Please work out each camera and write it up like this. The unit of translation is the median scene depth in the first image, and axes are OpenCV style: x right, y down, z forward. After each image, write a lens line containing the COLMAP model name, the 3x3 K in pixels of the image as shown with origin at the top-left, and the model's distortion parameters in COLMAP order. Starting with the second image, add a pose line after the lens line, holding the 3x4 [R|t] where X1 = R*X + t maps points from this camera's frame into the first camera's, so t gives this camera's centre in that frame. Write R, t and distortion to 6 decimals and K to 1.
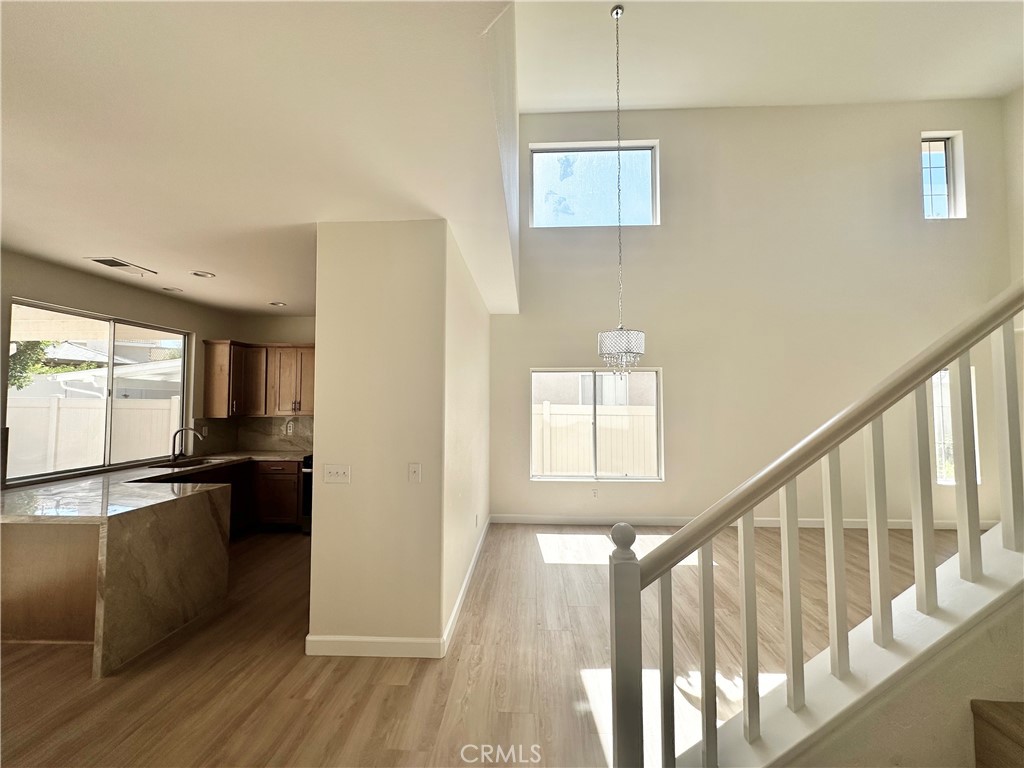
lens RADIAL K [[410.2, 0, 509.6], [0, 410.2, 383.0], [0, 0, 1]] dist [-0.002785, 0.001147]
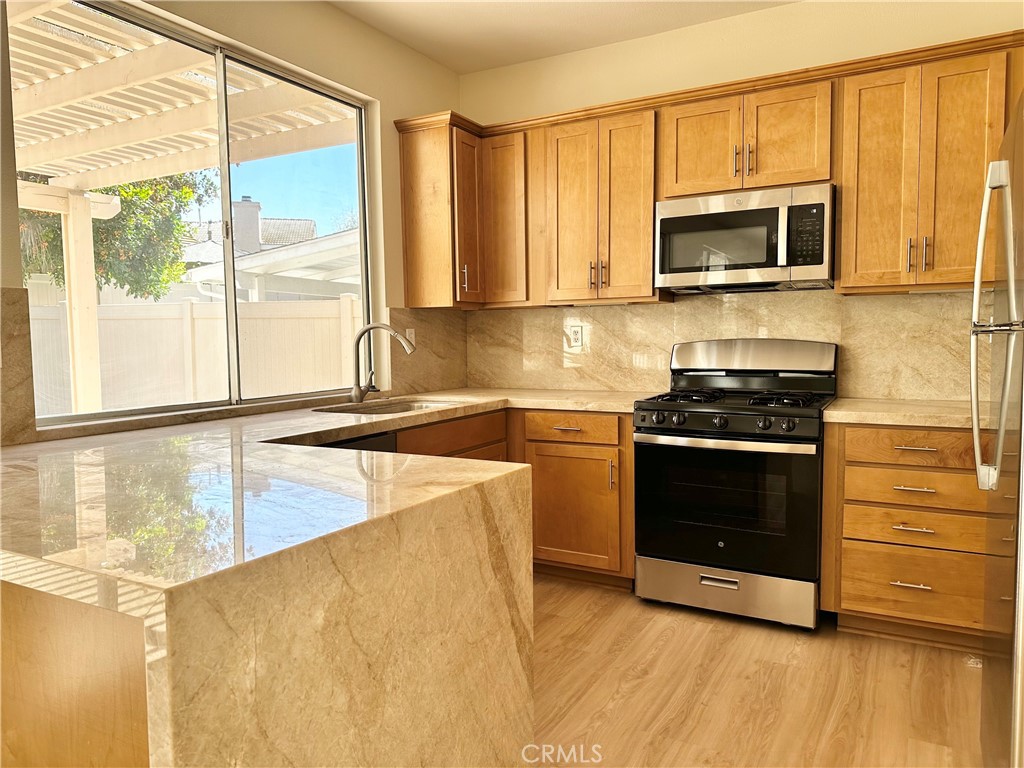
lens RADIAL K [[713.8, 0, 513.2], [0, 713.8, 389.5], [0, 0, 1]] dist [0.027557, -0.020029]
pose [[0.901759, 0.020218, -0.431766, -0.318633], [0.032823, 0.992818, 0.115042, 0.089472], [0.430991, -0.117912, 0.894619, 0.365312]]
